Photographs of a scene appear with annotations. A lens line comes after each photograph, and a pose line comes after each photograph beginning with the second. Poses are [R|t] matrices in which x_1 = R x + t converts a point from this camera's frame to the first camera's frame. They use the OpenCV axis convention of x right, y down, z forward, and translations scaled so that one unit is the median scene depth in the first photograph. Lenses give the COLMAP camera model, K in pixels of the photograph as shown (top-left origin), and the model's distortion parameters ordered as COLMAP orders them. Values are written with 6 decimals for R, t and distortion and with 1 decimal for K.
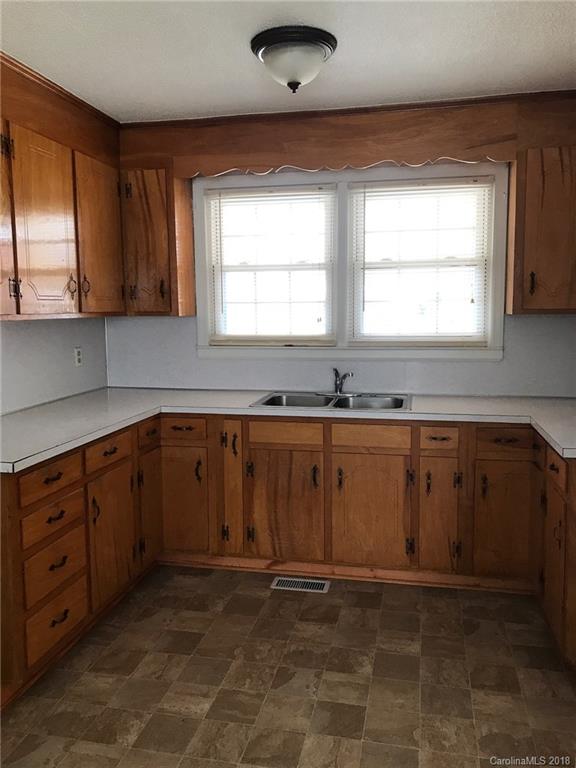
lens RADIAL K [[630.2, 0, 287.4], [0, 630.2, 372.9], [0, 0, 1]] dist [0.013987, -0.007424]
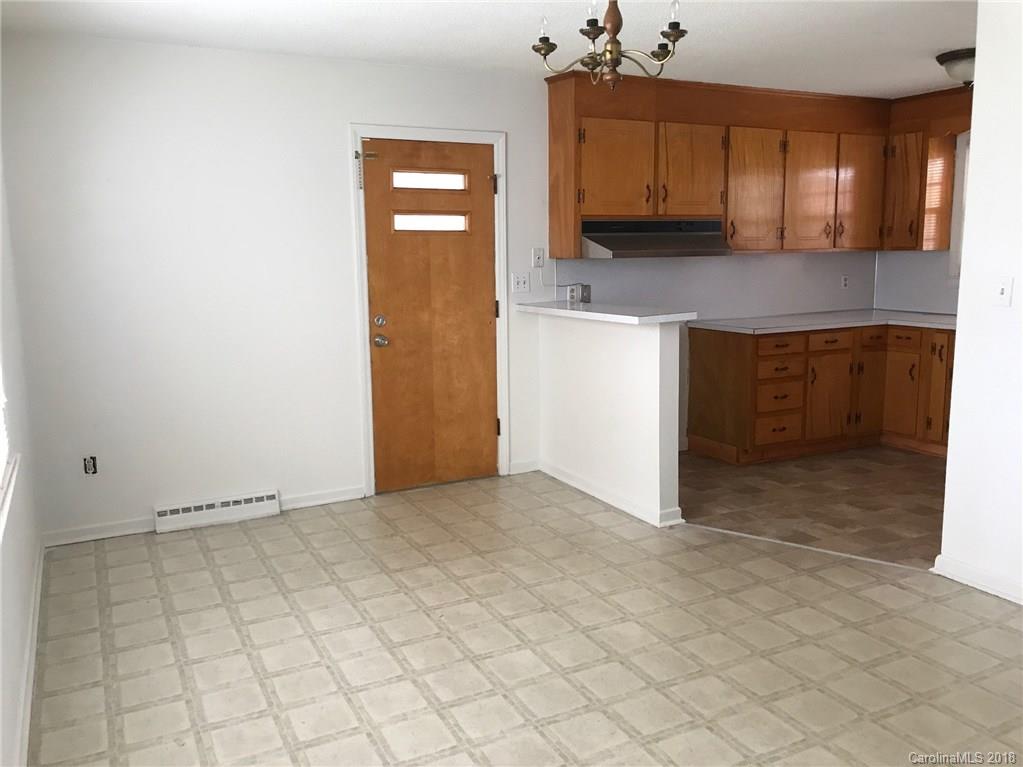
lens RADIAL K [[839.5, 0, 510.6], [0, 839.5, 375.1], [0, 0, 1]] dist [0.013987, -0.007424]
pose [[0.634240, 0.113515, -0.764758, 0.693623], [-0.073623, 0.993535, 0.086415, 0.078531], [0.769623, 0.001496, 0.638497, -0.772444]]
